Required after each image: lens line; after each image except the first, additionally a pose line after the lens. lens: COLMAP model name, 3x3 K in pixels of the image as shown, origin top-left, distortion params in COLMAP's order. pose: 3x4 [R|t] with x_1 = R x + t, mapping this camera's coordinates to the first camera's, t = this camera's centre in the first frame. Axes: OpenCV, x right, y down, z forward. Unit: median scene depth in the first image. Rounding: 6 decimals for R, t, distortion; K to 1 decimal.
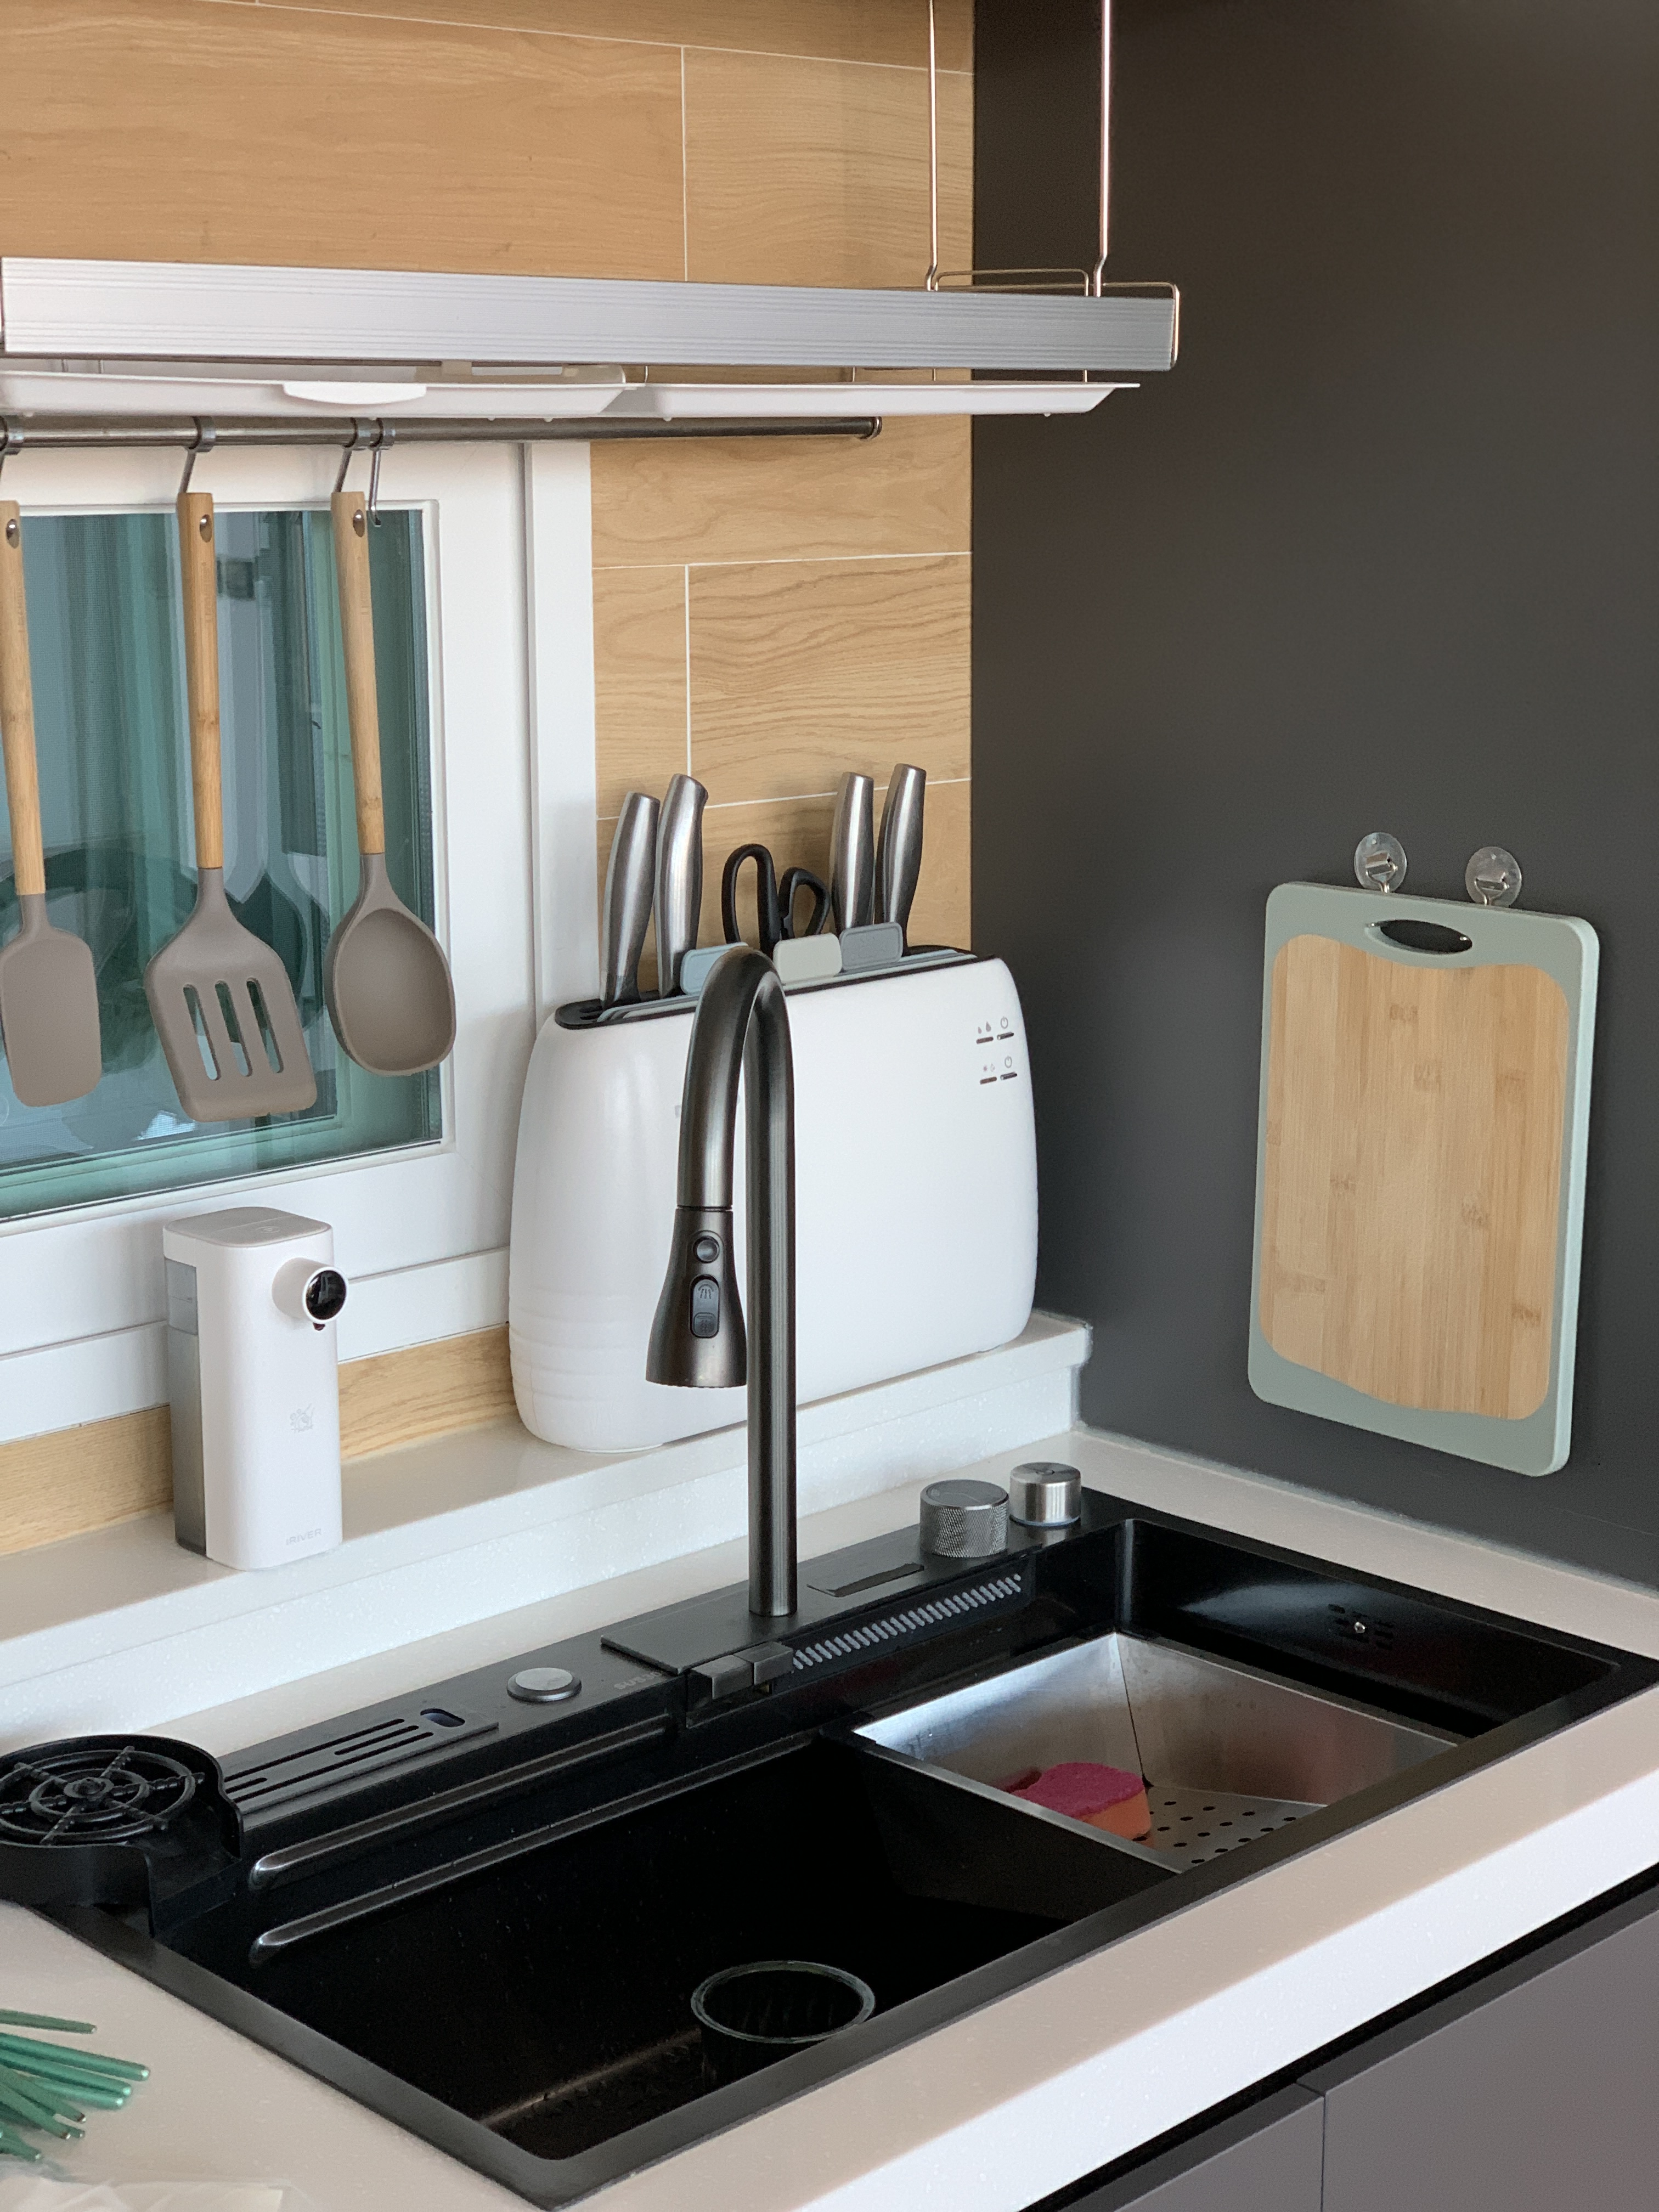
lens RADIAL K [[3326.8, 0, 801.6], [0, 3326.8, 1149.1], [0, 0, 1]] dist [0.117620, 0.000000]
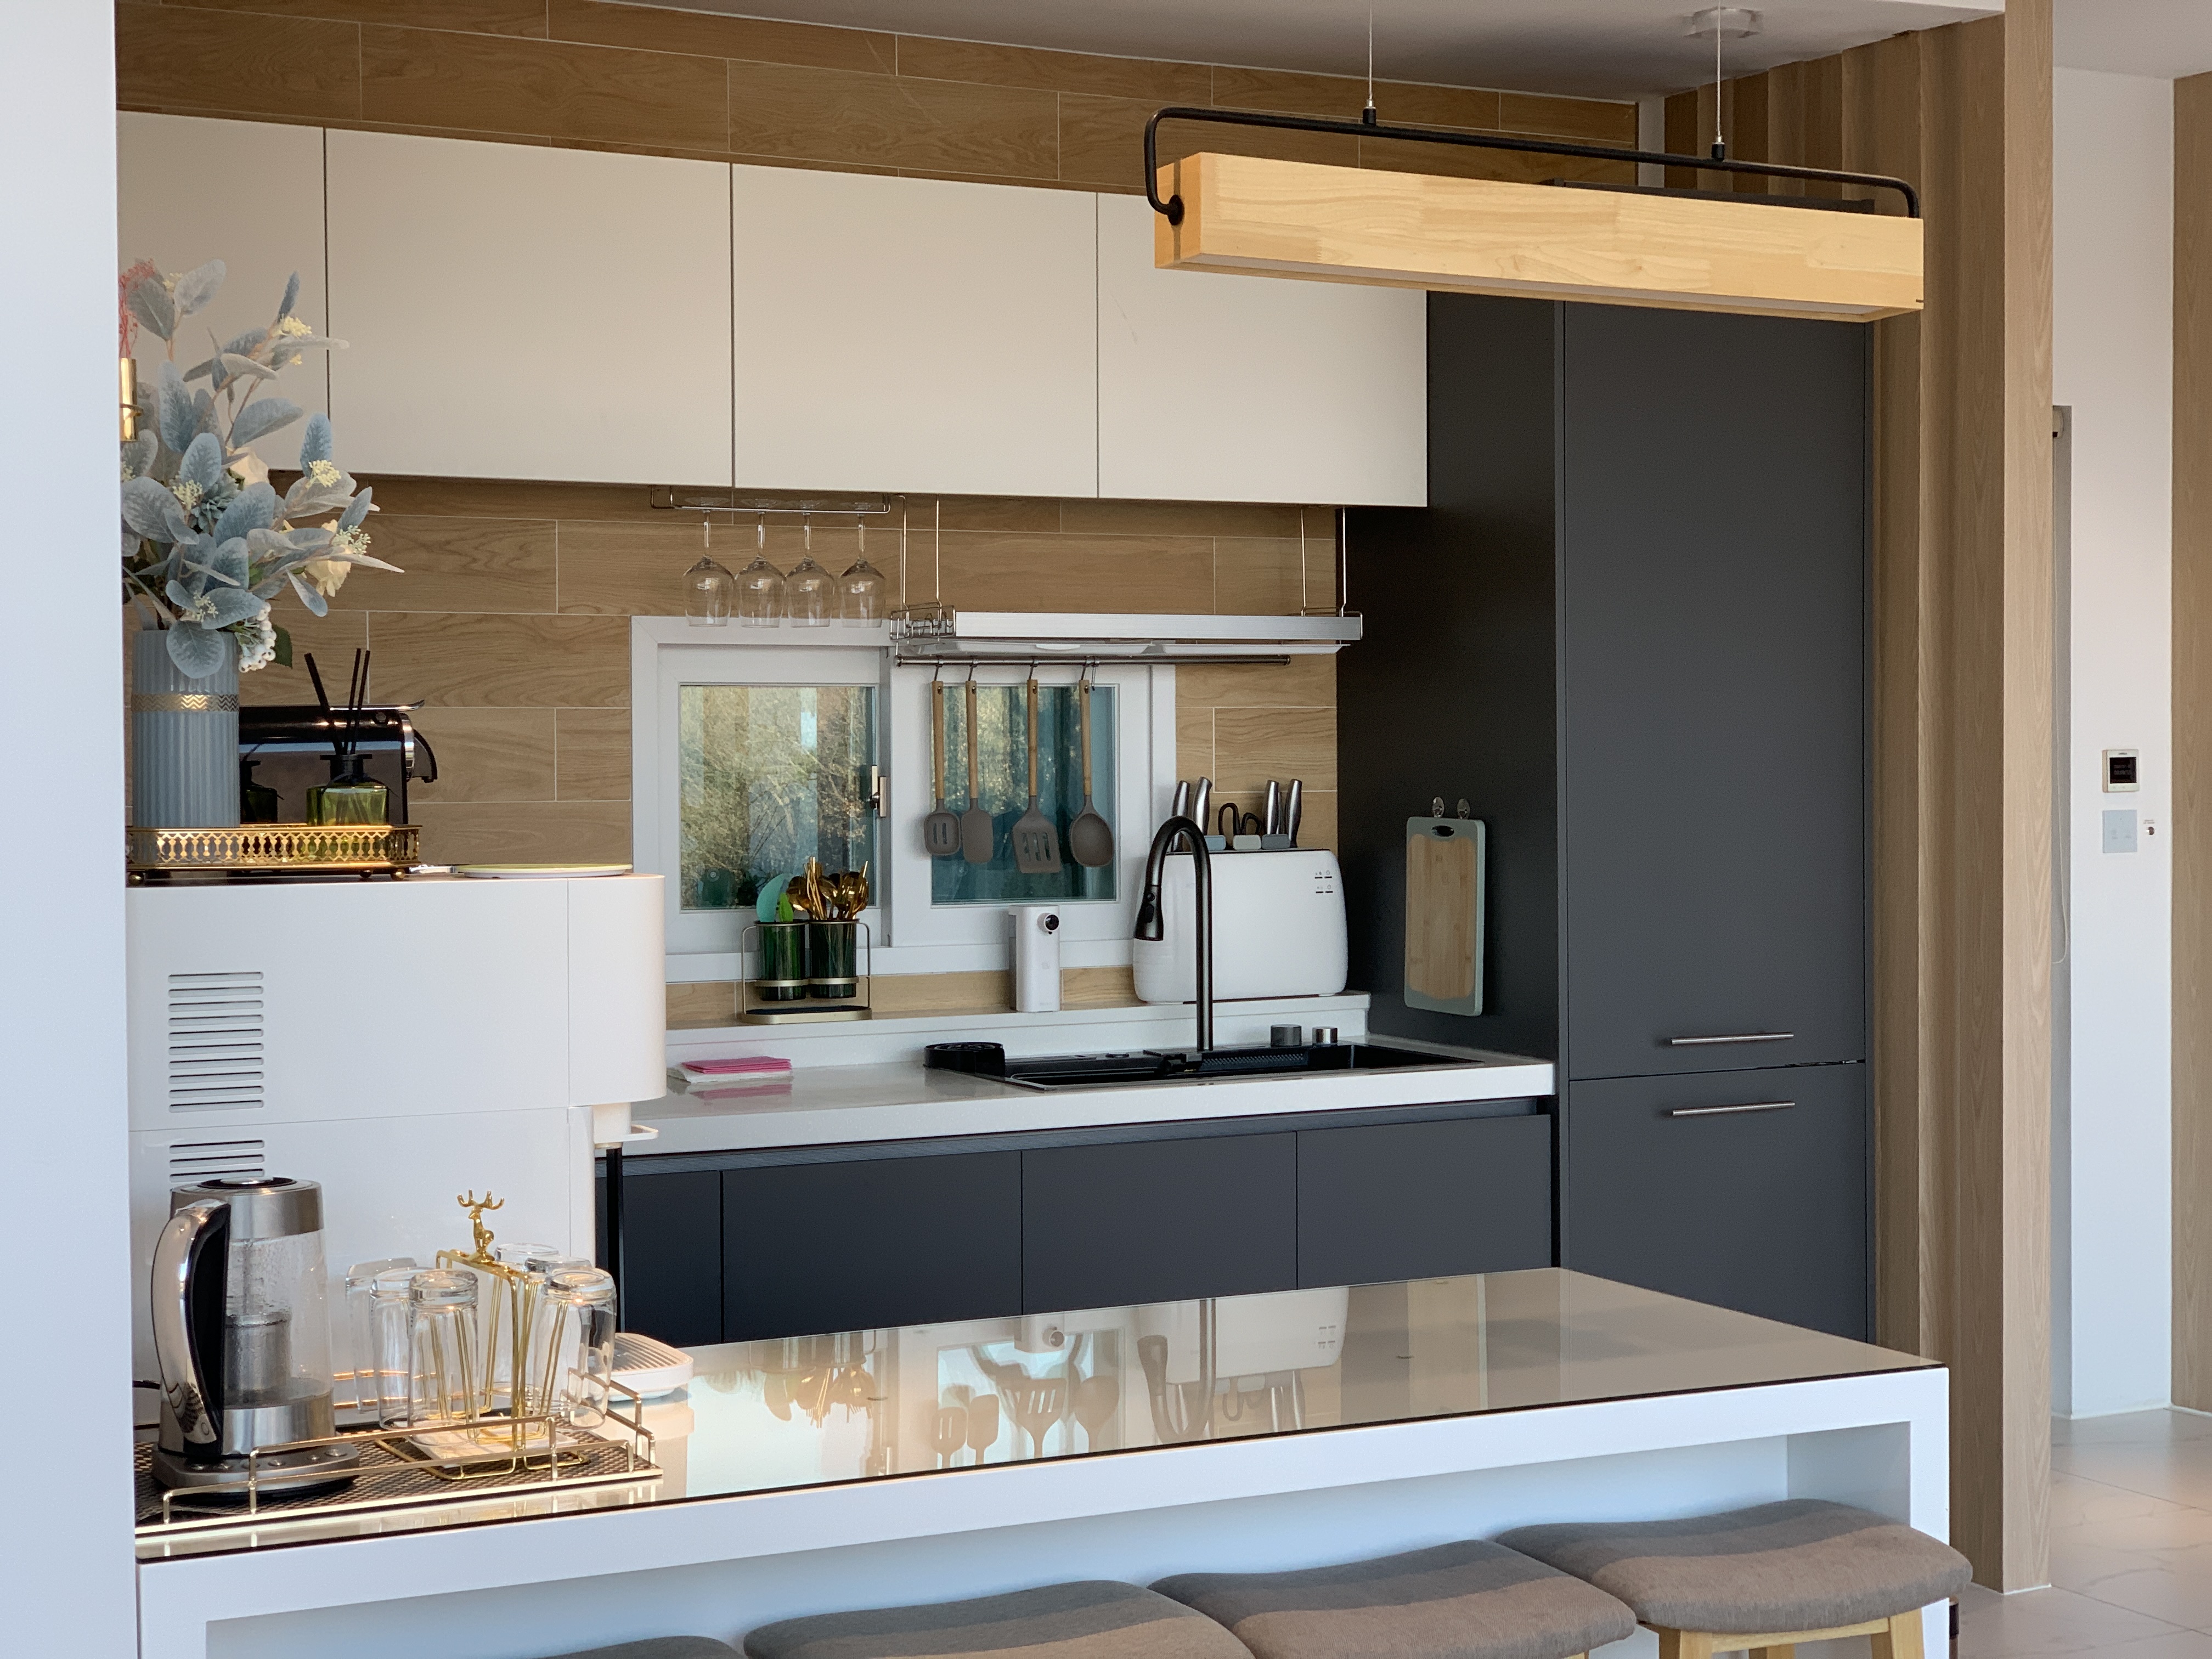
lens RADIAL K [[3326.8, 0, 1106.0], [0, 3326.8, 828.2], [0, 0, 1]] dist [0.117620, 0.000000]
pose [[0.960714, 0.007923, -0.277426, 0.689327], [-0.058016, 0.983242, -0.172826, 0.438134], [0.271408, 0.182131, 0.945075, -1.753943]]
